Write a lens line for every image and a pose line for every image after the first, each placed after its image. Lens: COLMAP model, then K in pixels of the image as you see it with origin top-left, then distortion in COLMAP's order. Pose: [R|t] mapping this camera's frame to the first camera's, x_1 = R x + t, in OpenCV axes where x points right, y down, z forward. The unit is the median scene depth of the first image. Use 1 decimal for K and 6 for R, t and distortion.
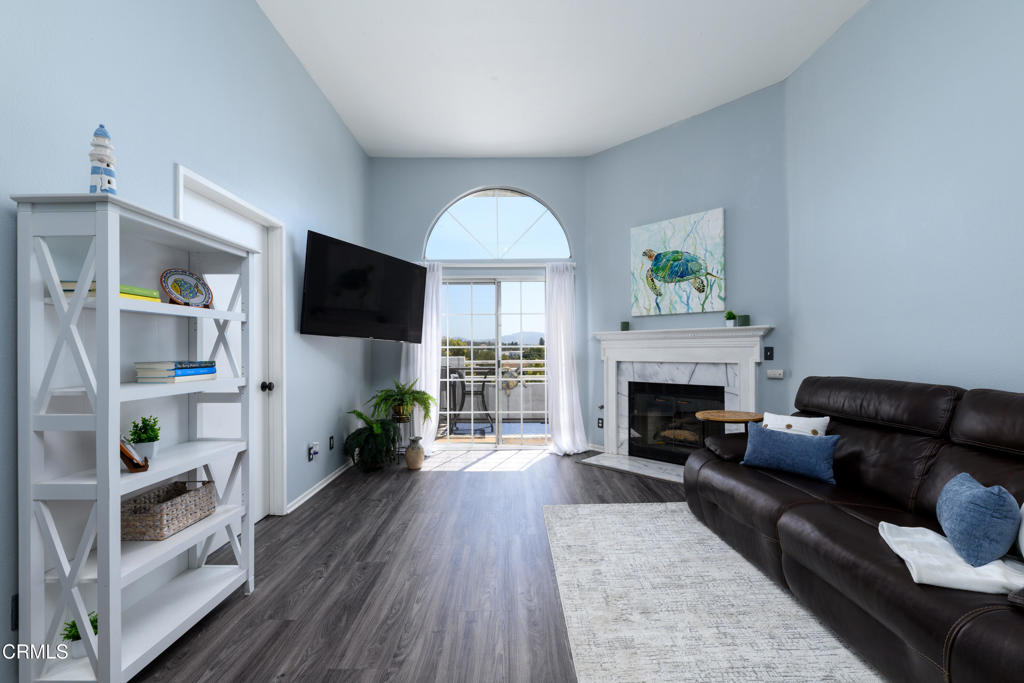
lens RADIAL K [[436.5, 0, 510.4], [0, 436.5, 344.0], [0, 0, 1]] dist [-0.000424, -0.000348]
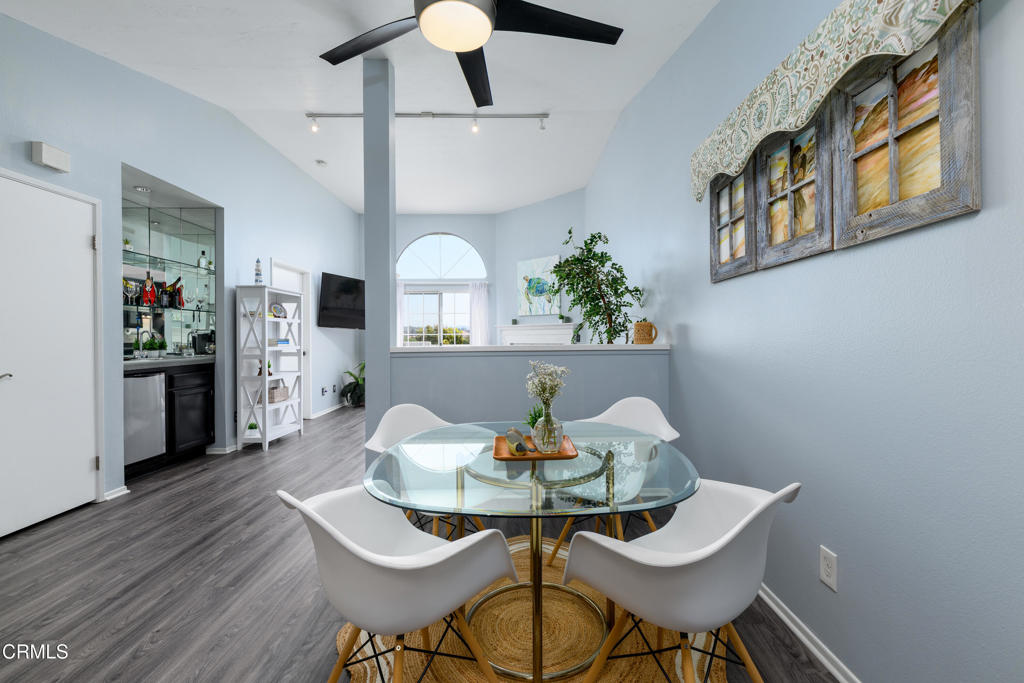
lens RADIAL K [[436.5, 0, 513.4], [0, 436.5, 333.4], [0, 0, 1]] dist [-0.000424, -0.000348]
pose [[0.999984, 0.004135, 0.003934, 0.300039], [-0.004151, 0.999984, 0.003937, -0.004582], [-0.003917, -0.003953, 0.999985, -0.752269]]
